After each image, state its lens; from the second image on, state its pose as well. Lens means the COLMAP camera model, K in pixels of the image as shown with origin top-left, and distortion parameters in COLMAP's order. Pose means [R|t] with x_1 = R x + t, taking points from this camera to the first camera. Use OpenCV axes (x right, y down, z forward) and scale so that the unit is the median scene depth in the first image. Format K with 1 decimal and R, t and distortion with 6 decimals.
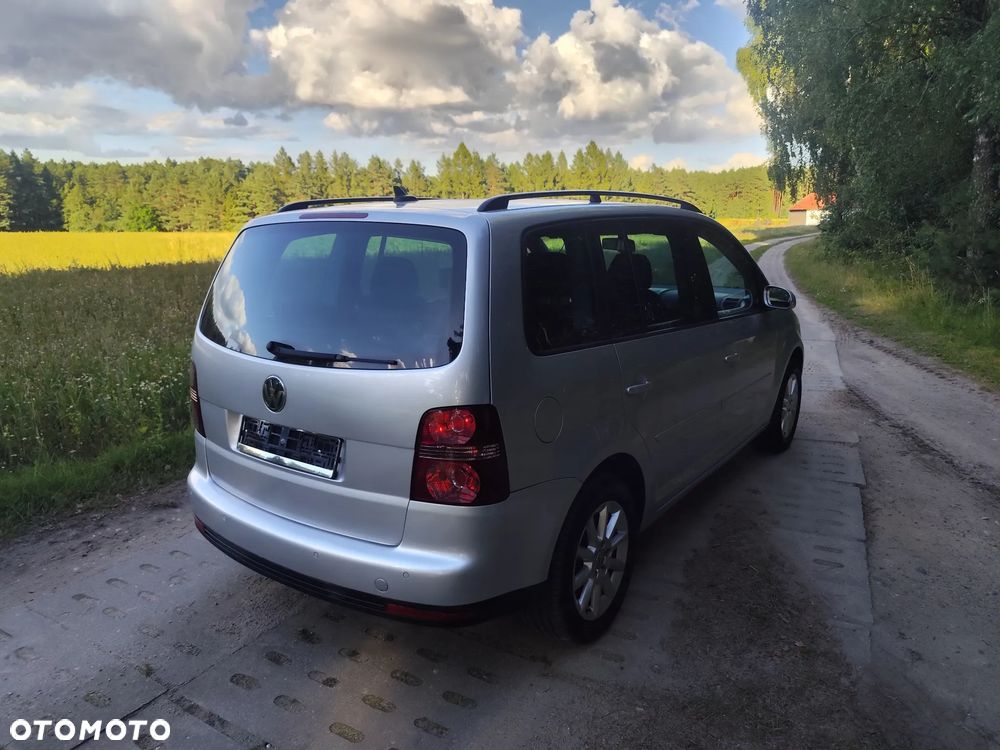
lens RADIAL K [[684.3, 0, 509.9], [0, 684.3, 378.0], [0, 0, 1]] dist [0.025647, -0.029157]
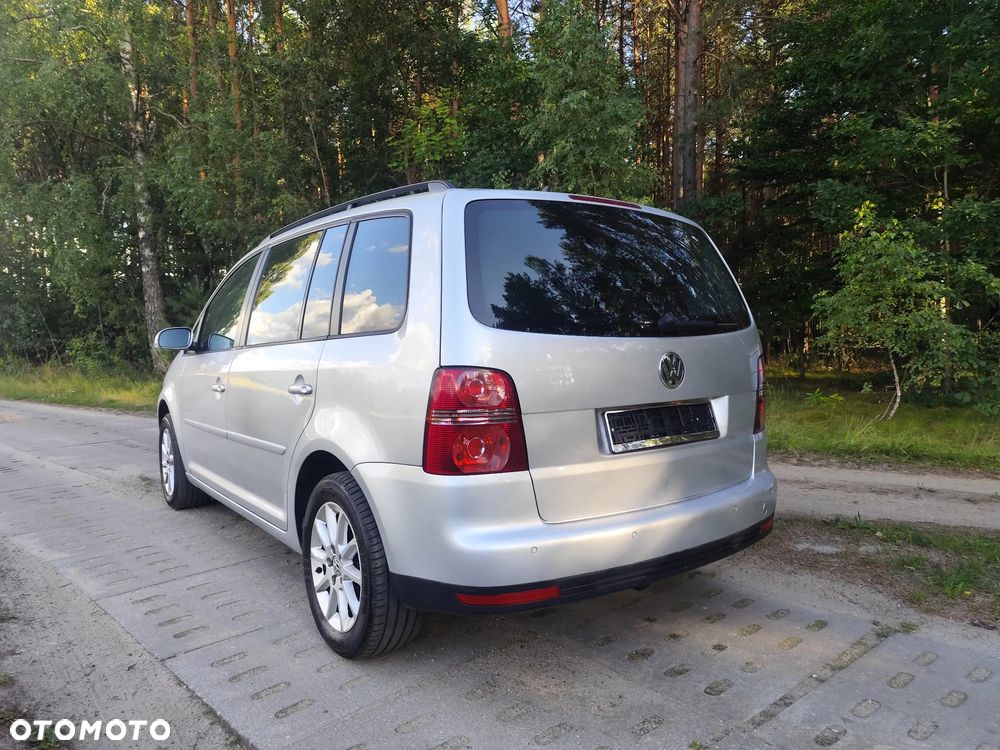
lens RADIAL K [[684.3, 0, 503.2], [0, 684.3, 387.7], [0, 0, 1]] dist [0.025647, -0.029157]
pose [[0.308039, -0.067618, 0.948968, -0.628835], [0.219945, 0.975511, -0.001886, -0.000556], [-0.925601, 0.209301, 0.315367, 0.433412]]
